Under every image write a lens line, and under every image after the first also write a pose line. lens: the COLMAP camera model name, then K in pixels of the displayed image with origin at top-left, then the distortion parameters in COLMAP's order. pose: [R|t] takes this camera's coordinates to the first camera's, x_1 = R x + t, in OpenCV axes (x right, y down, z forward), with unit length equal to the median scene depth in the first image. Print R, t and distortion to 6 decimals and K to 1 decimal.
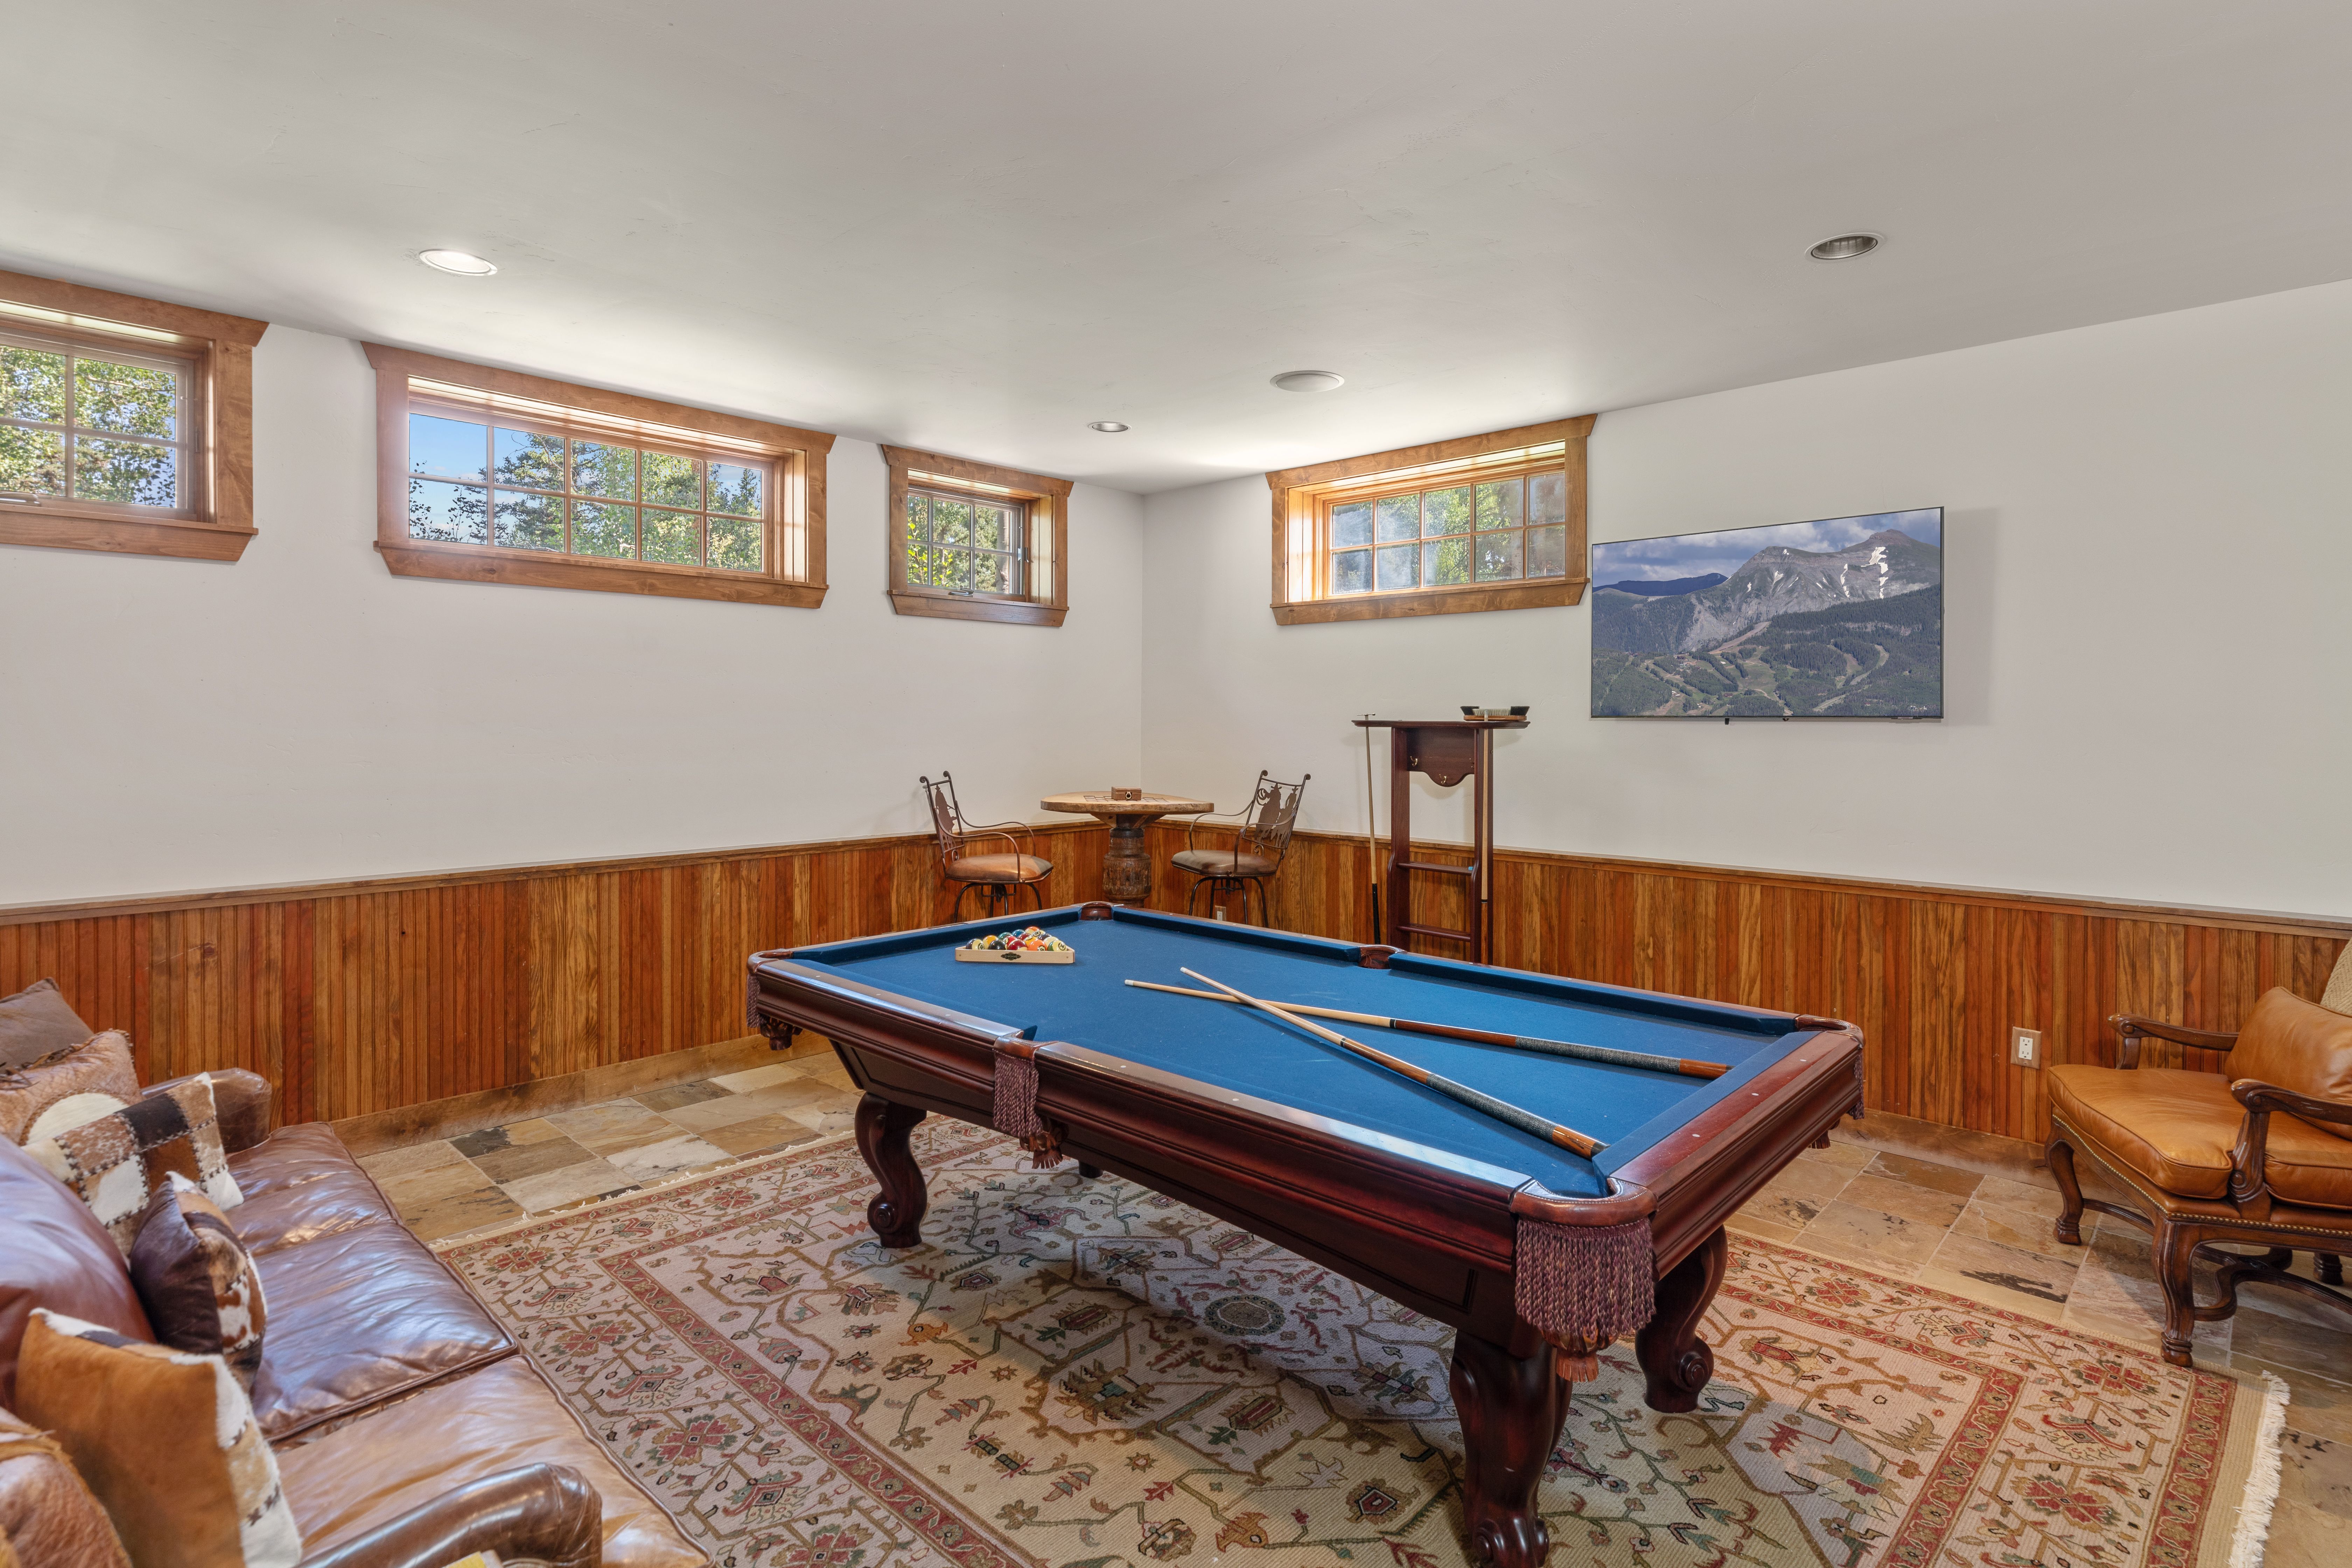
lens RADIAL K [[1190.6, 0, 1149.9], [0, 1190.6, 718.2], [0, 0, 1]] dist [0.002323, 0.000525]
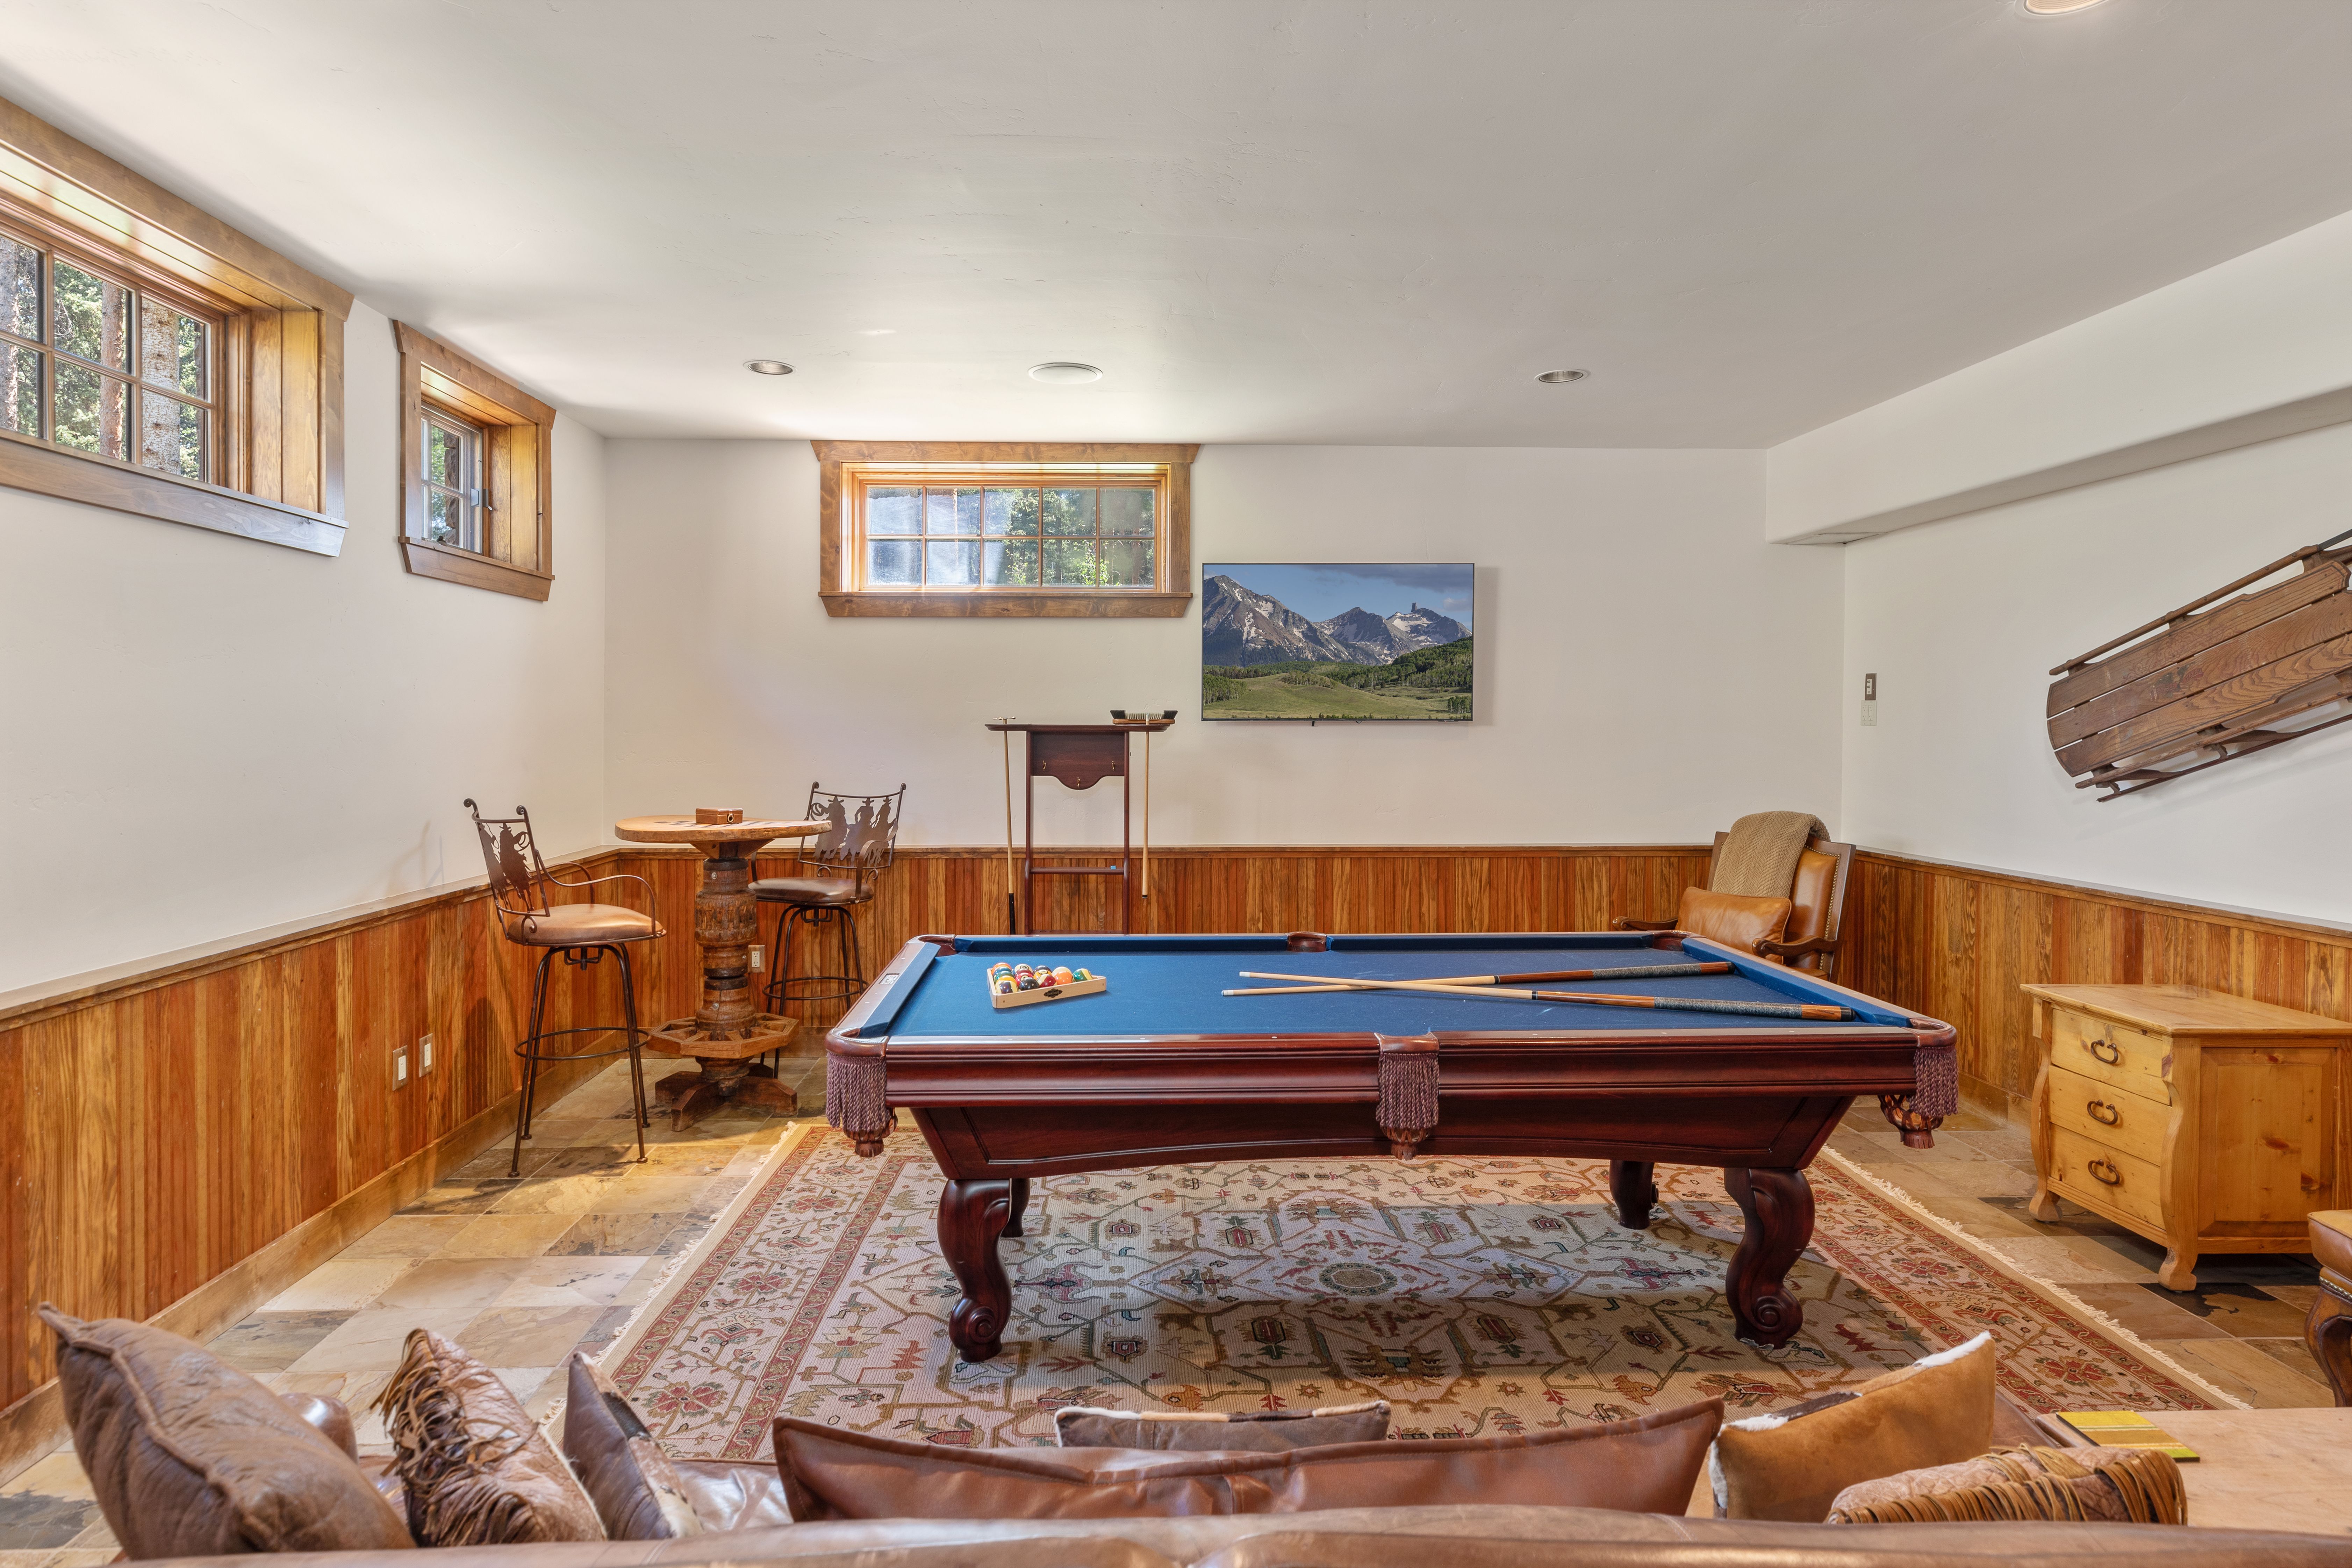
lens RADIAL K [[1322.5, 0, 1171.0], [0, 1322.5, 732.9], [0, 0, 1]] dist [0.001328, 0.003556]
pose [[0.684788, -0.009538, 0.728680, -0.551514], [0.002430, 0.999939, 0.010805, -0.002720], [-0.728739, -0.005628, 0.684769, 0.188927]]
